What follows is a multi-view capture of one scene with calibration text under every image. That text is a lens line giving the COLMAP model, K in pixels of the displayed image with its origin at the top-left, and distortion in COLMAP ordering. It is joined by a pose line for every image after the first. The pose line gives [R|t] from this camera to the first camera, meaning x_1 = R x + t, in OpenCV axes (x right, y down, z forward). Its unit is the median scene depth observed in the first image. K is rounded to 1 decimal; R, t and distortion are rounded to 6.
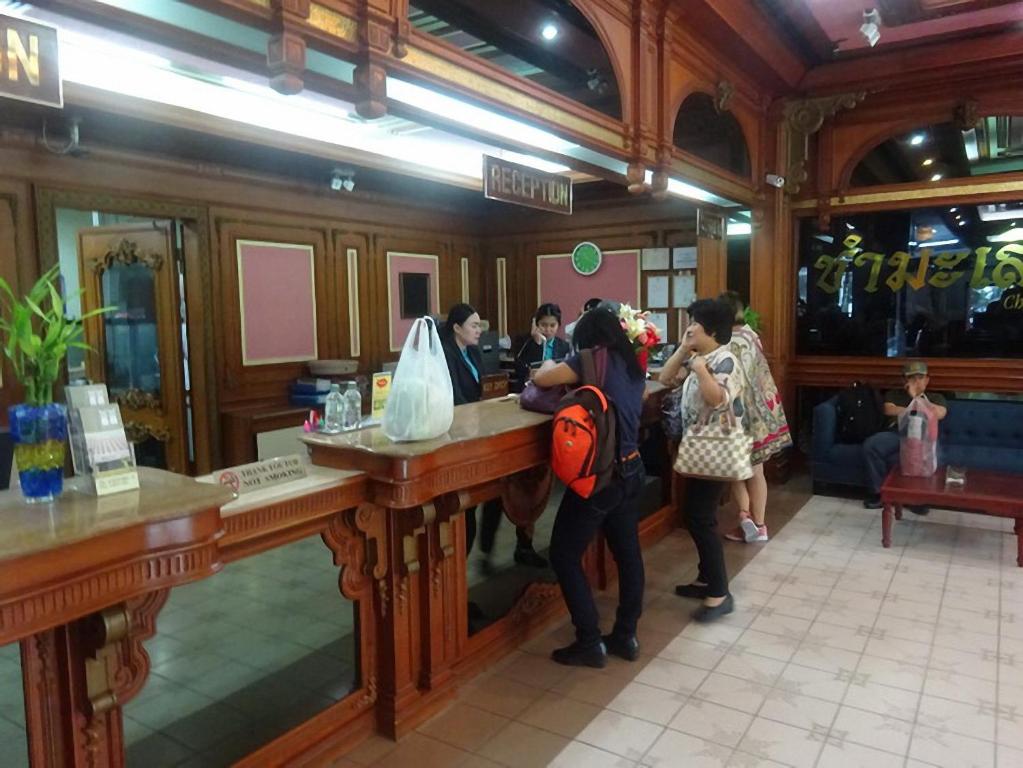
lens RADIAL K [[754.4, 0, 511.5], [0, 754.4, 384.0], [0, 0, 1]] dist [0.002868, -0.001868]
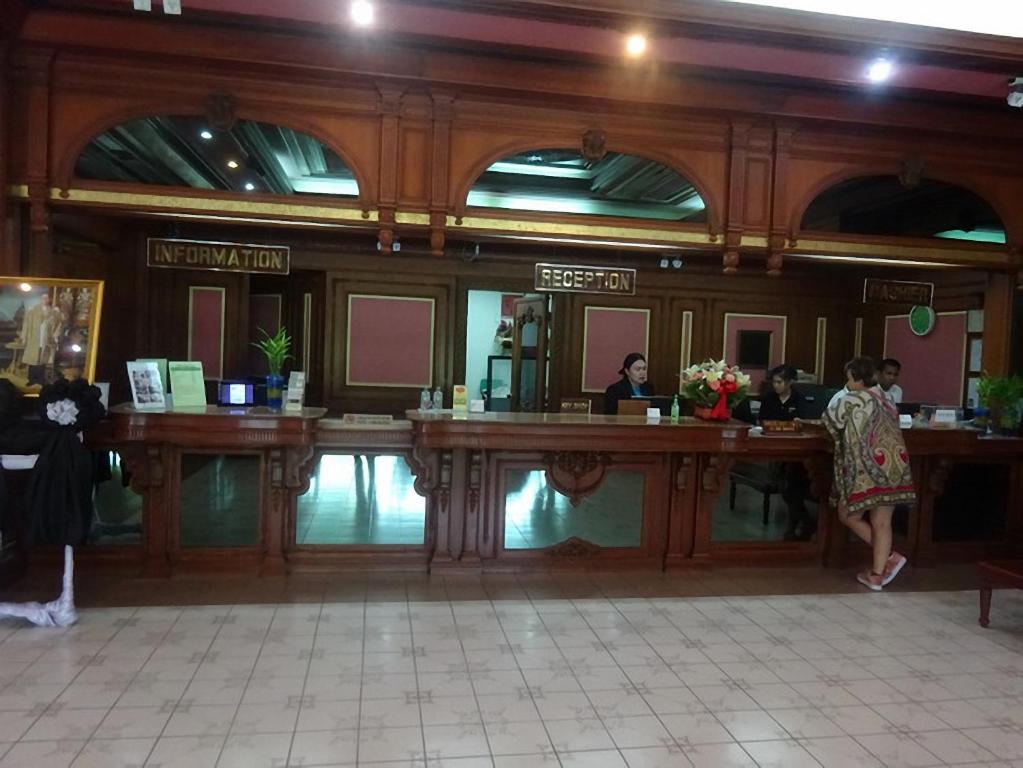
lens RADIAL K [[754.4, 0, 511.5], [0, 754.4, 384.0], [0, 0, 1]] dist [0.002868, -0.001868]
pose [[0.678383, 0.072098, -0.731162, 0.576141], [-0.120244, 0.992650, -0.013682, -0.002633], [0.724802, 0.097199, 0.682067, -0.085453]]
